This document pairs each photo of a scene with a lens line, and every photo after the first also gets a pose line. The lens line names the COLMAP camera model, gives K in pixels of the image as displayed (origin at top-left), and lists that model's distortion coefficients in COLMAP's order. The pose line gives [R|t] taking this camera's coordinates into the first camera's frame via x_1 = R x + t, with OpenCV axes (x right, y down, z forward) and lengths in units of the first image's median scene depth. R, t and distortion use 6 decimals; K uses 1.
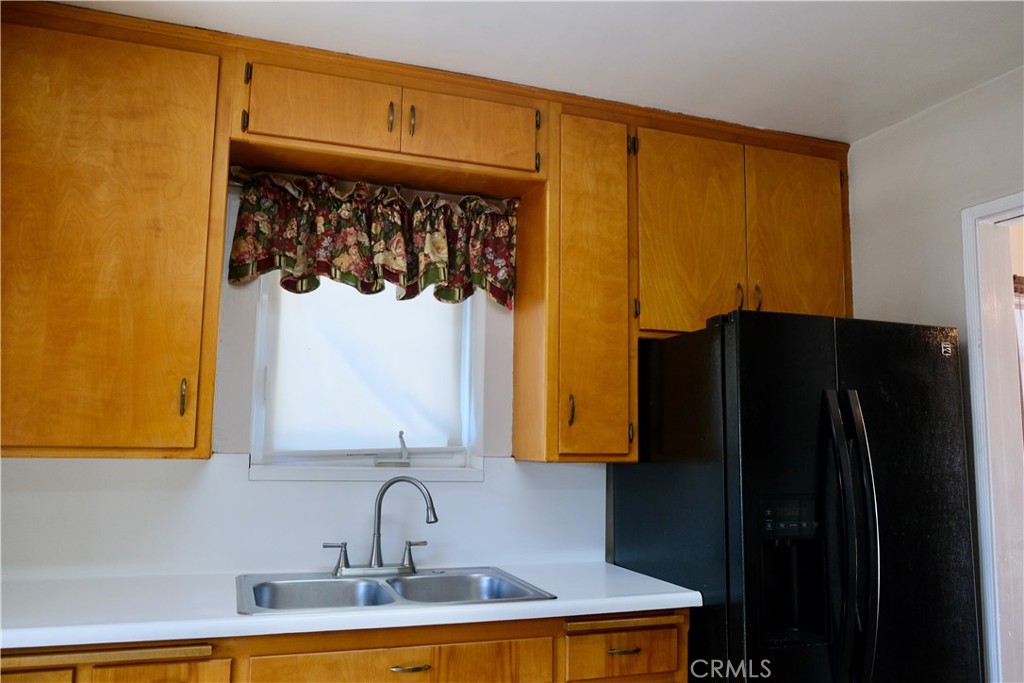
lens RADIAL K [[794.2, 0, 509.5], [0, 794.2, 342.4], [0, 0, 1]] dist [-0.039872, 0.028831]
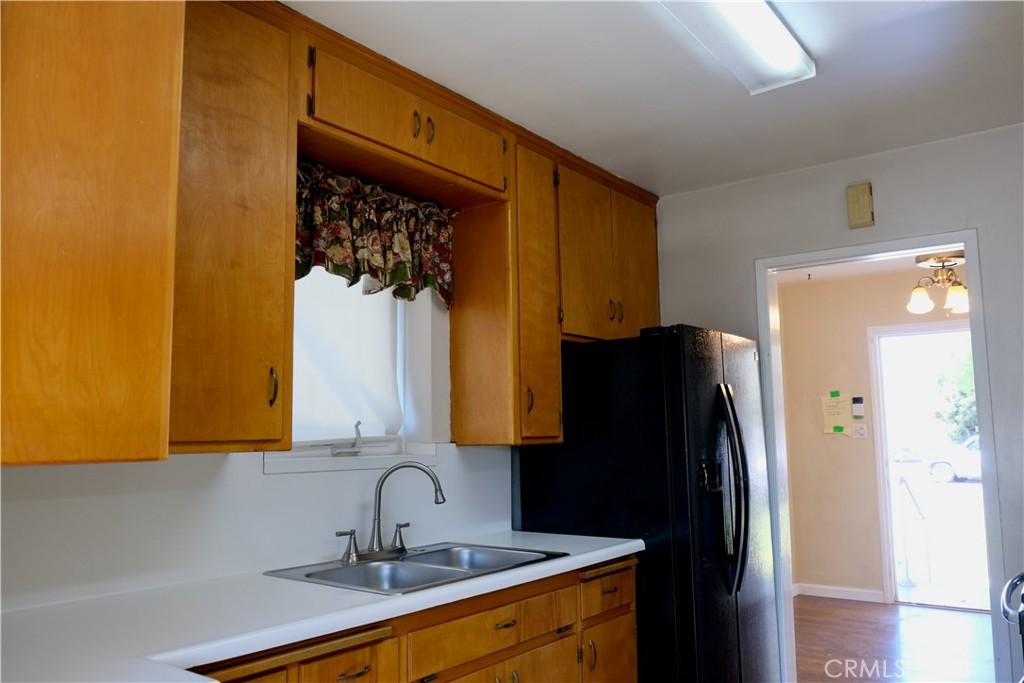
lens RADIAL K [[794.2, 0, 509.5], [0, 794.2, 342.4], [0, 0, 1]] dist [-0.039872, 0.028831]
pose [[0.834988, 0.035977, 0.549091, -0.574780], [-0.039370, 0.999209, -0.005602, 0.007854], [-0.548858, -0.016940, 0.835744, 0.034087]]
